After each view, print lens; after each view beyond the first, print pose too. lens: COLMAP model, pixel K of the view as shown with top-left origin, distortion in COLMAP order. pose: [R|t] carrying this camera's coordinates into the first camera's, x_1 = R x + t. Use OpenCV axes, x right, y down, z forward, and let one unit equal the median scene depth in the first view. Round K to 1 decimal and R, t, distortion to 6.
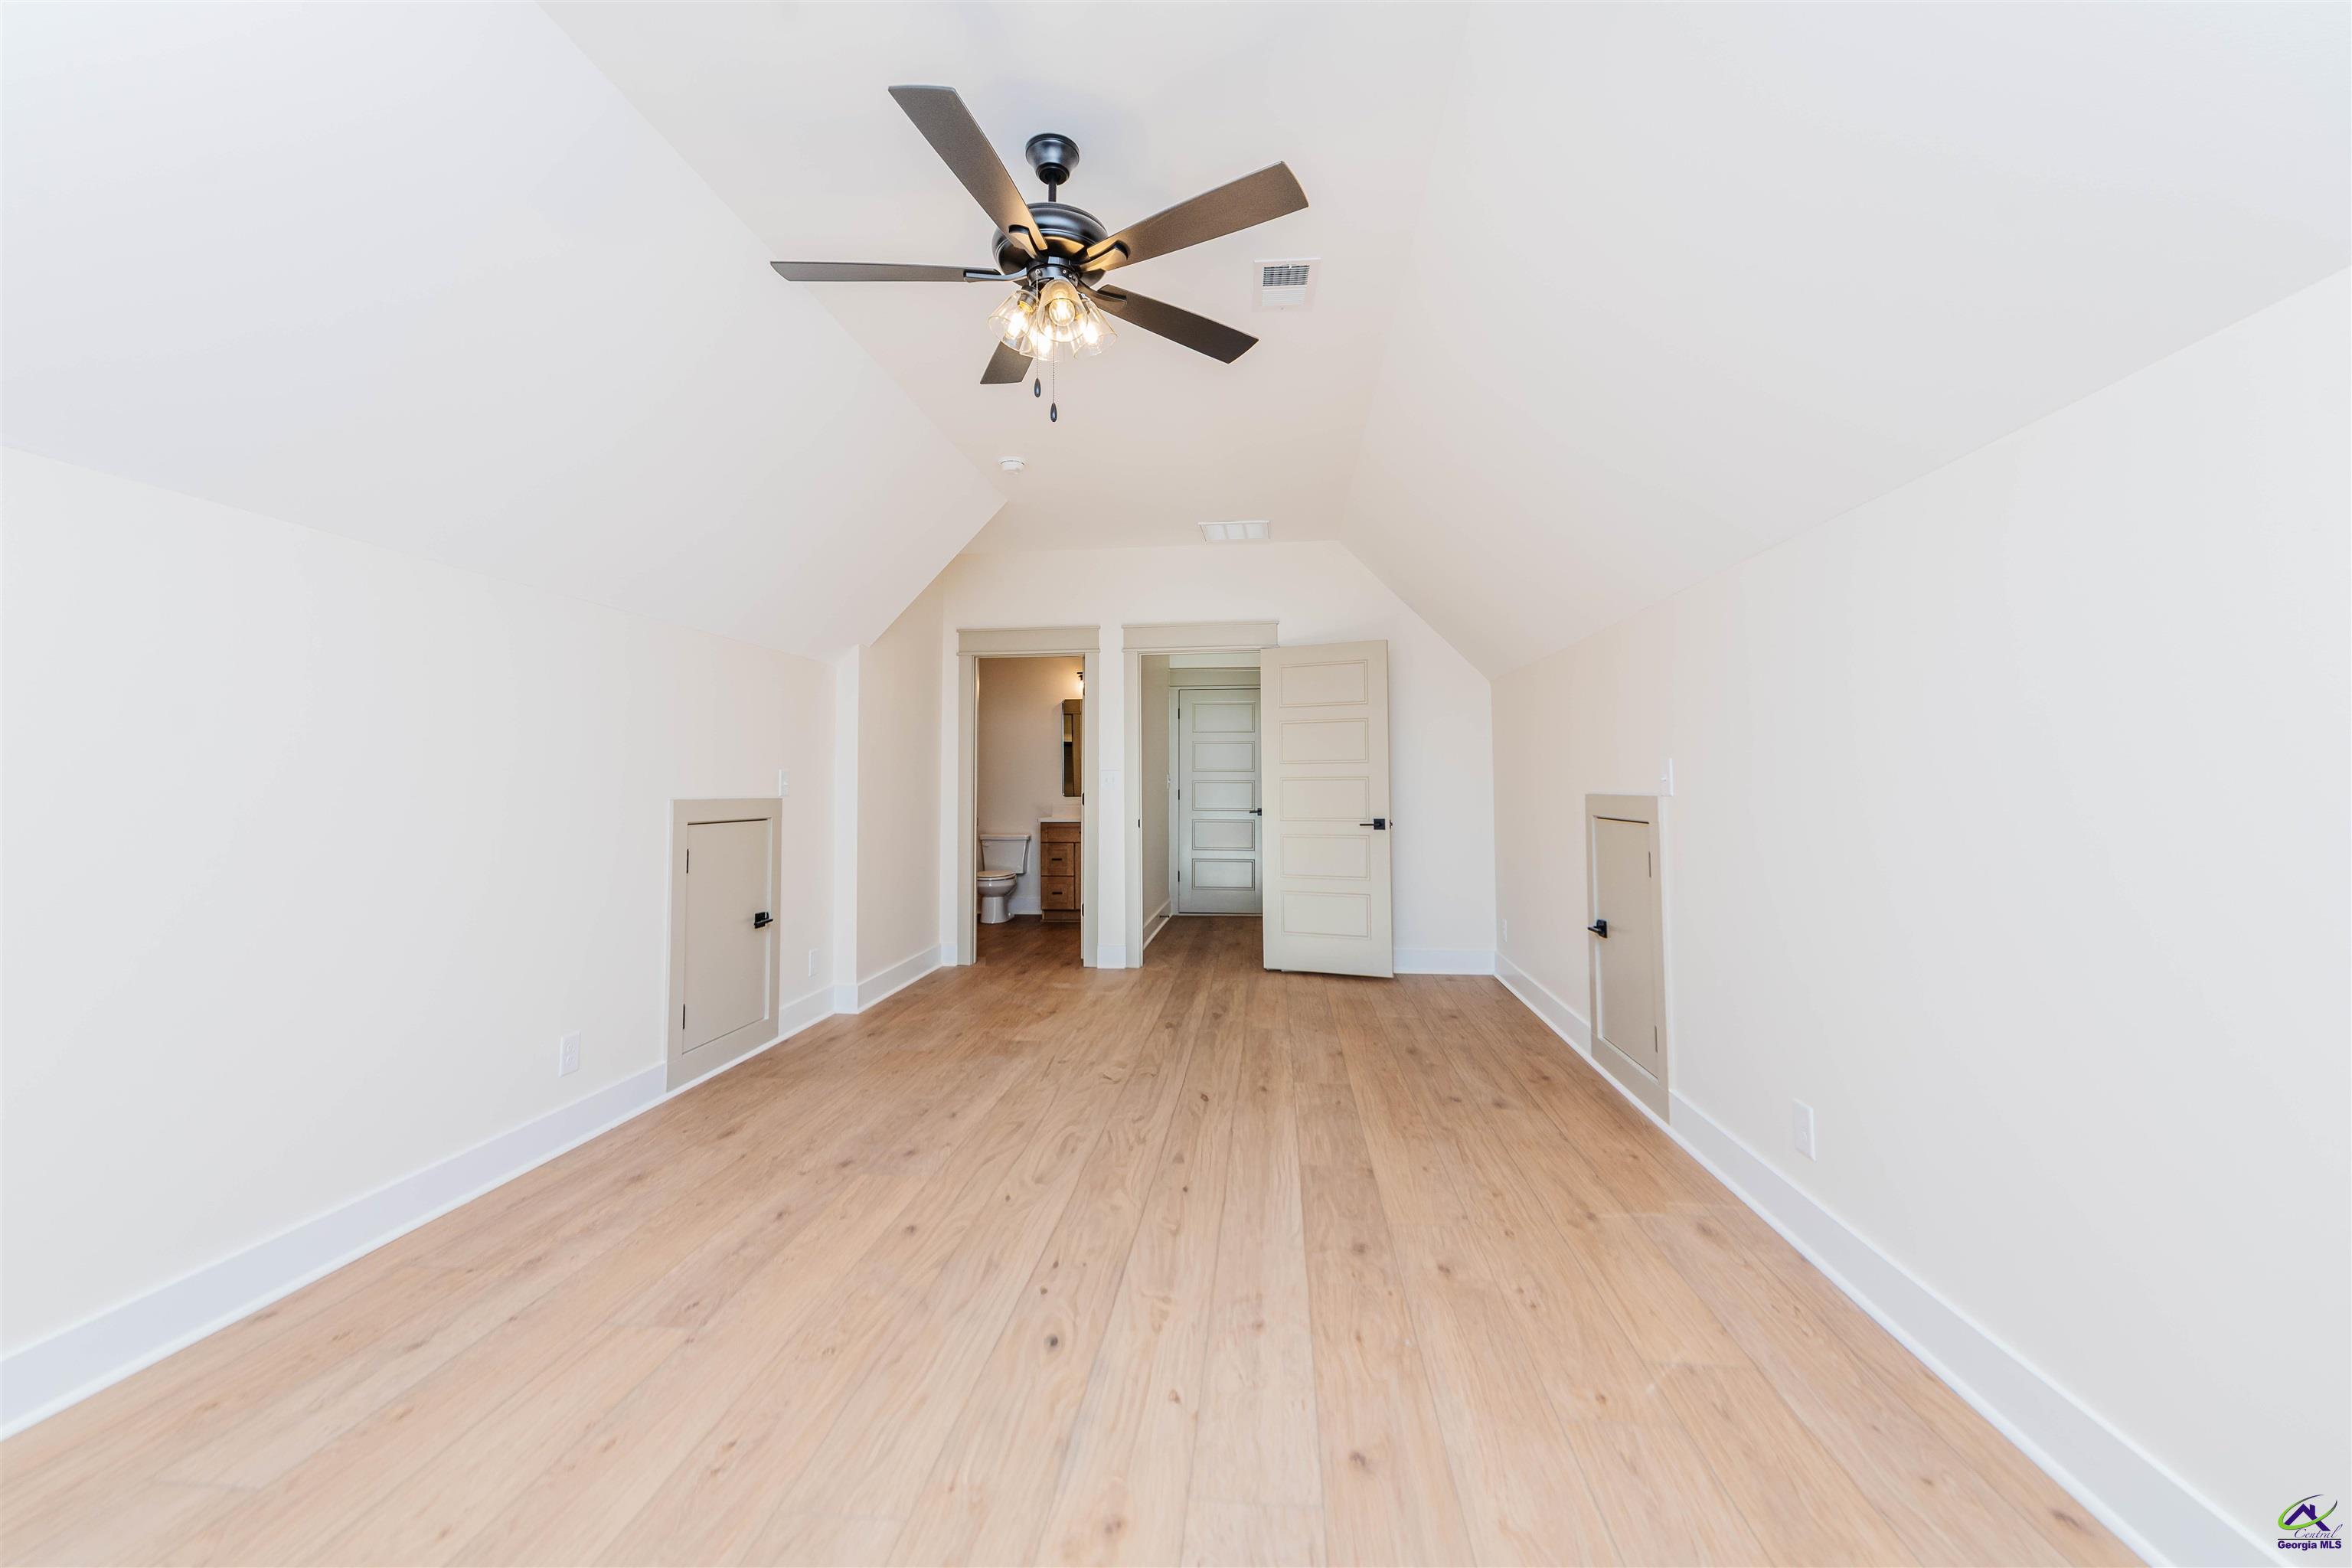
lens RADIAL K [[954.0, 0, 1164.7], [0, 954.0, 755.3], [0, 0, 1]] dist [-0.000165, -0.000070]
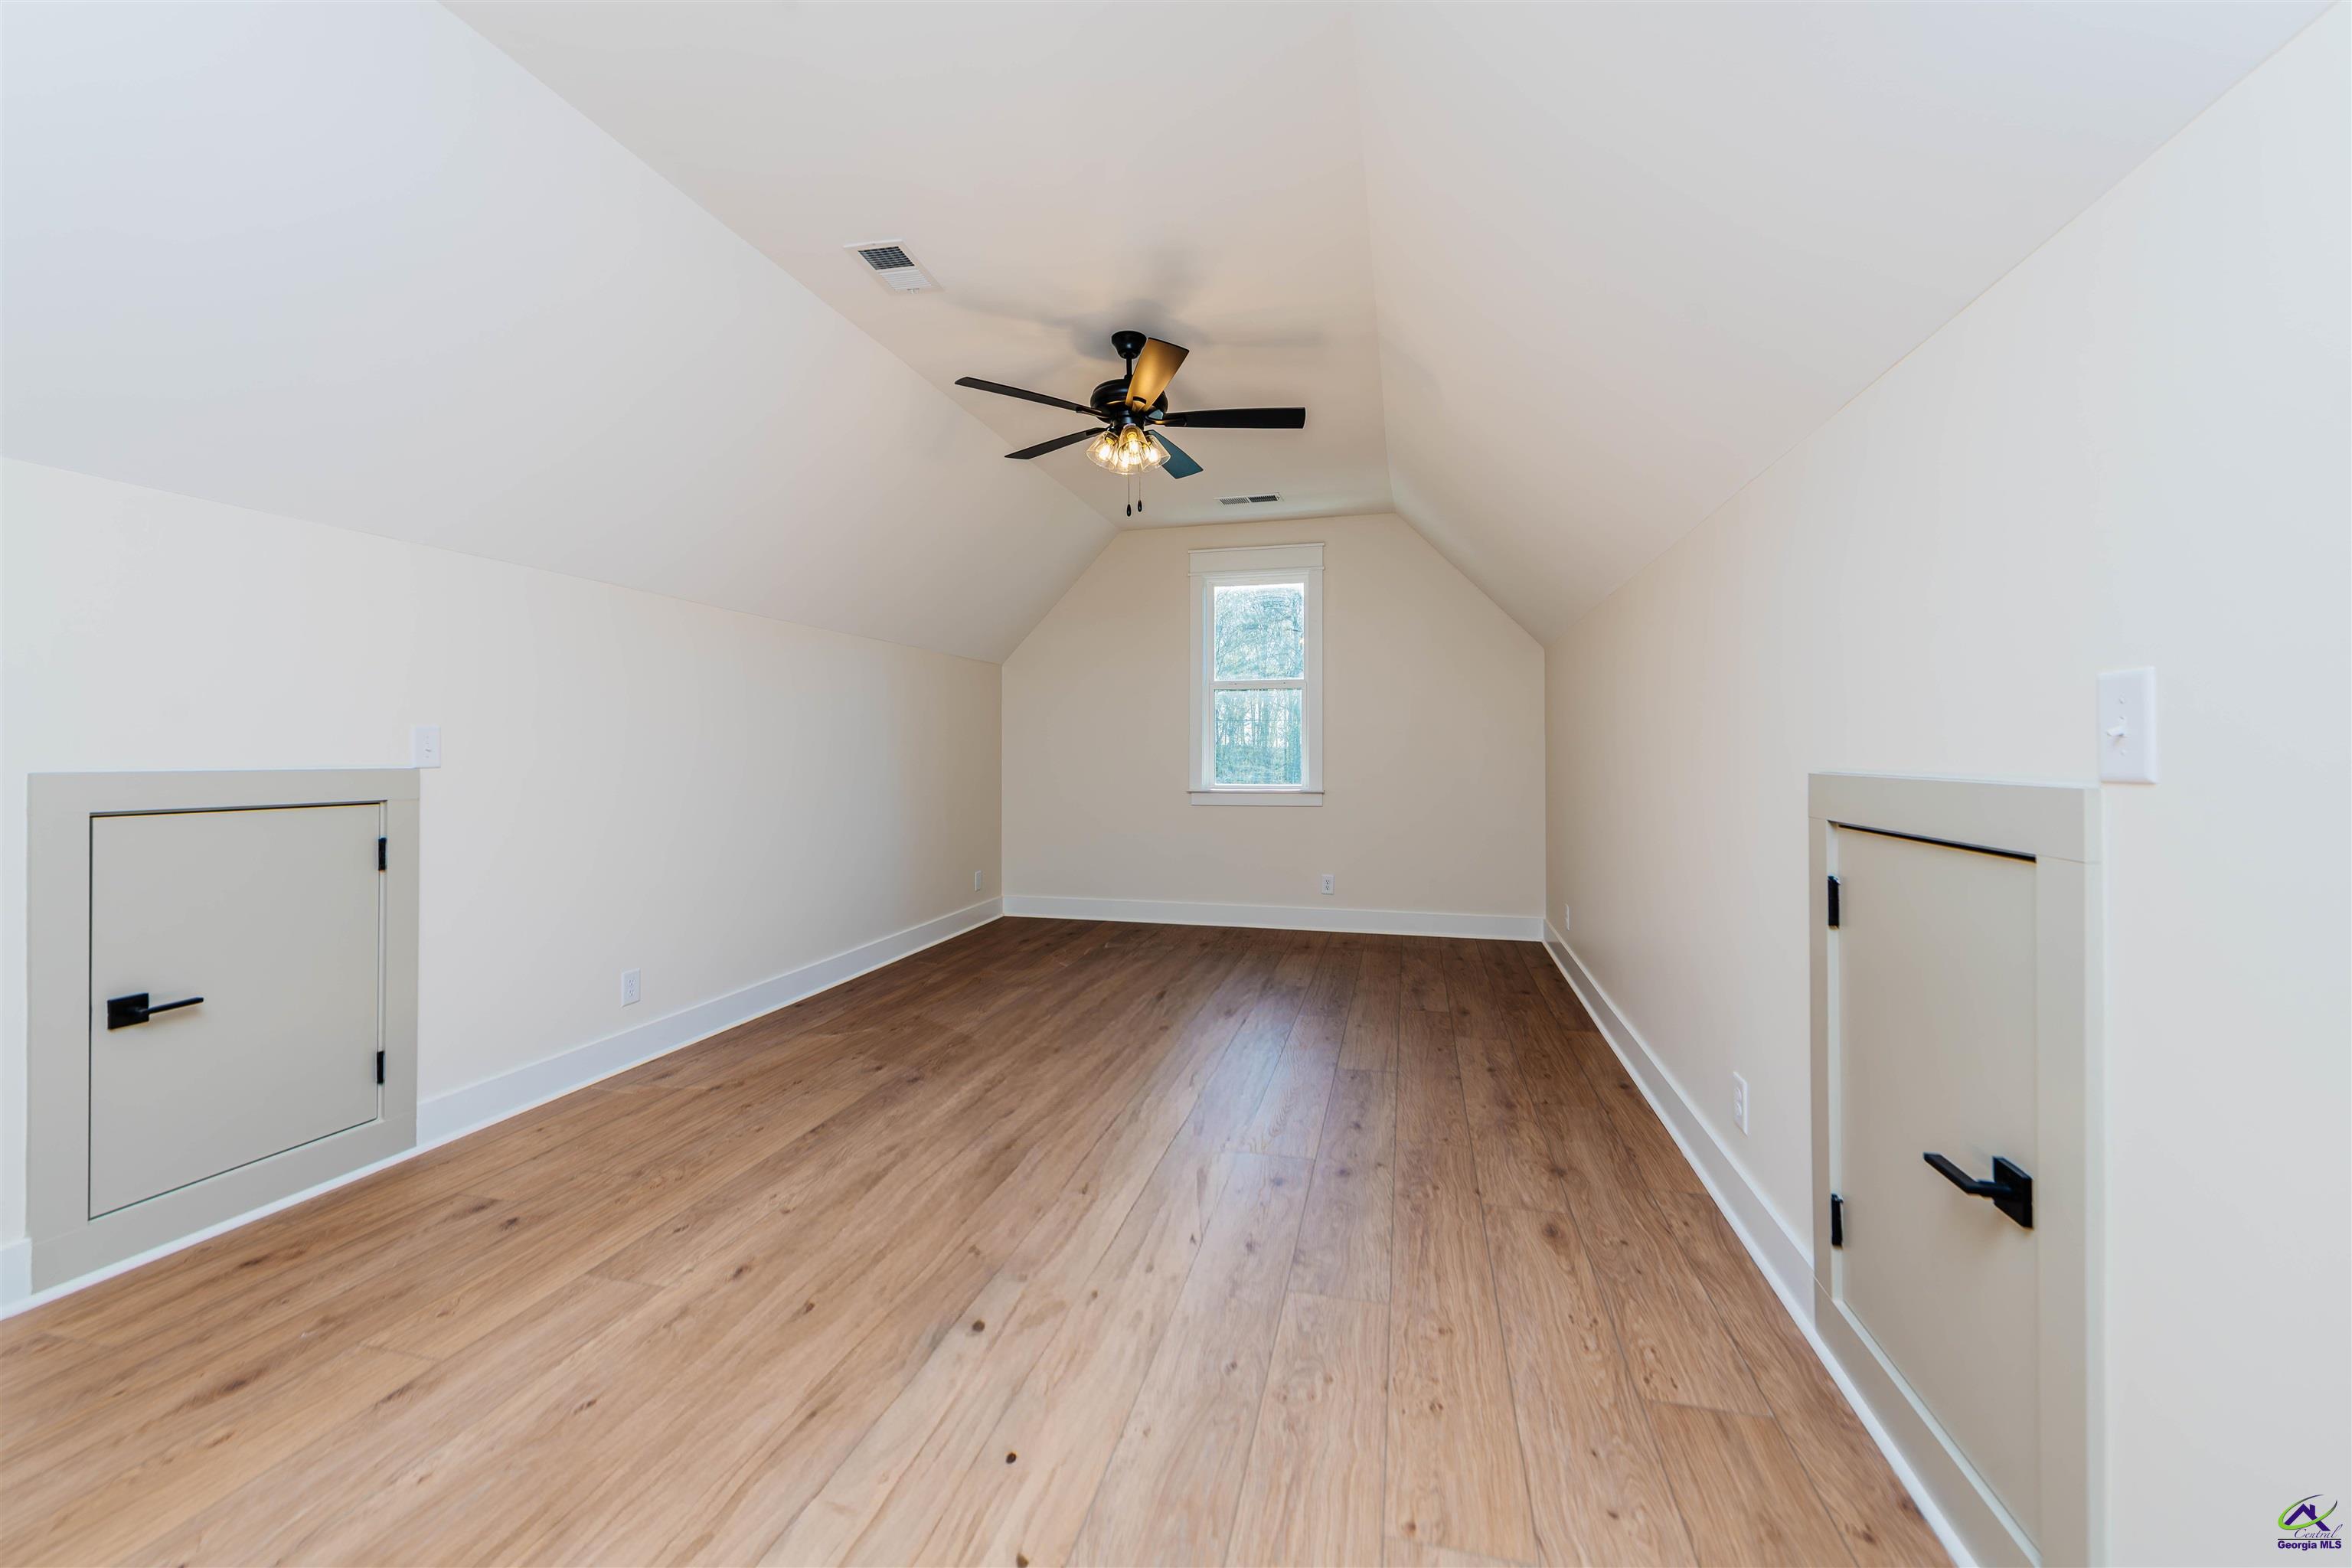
lens RADIAL K [[954.0, 0, 1164.7], [0, 954.0, 755.3], [0, 0, 1]] dist [-0.000165, -0.000070]
pose [[-0.990577, 0.004885, 0.136867, -0.326439], [0.000668, 0.999524, -0.030841, 0.070729], [-0.136952, -0.030459, -0.990109, 2.147372]]
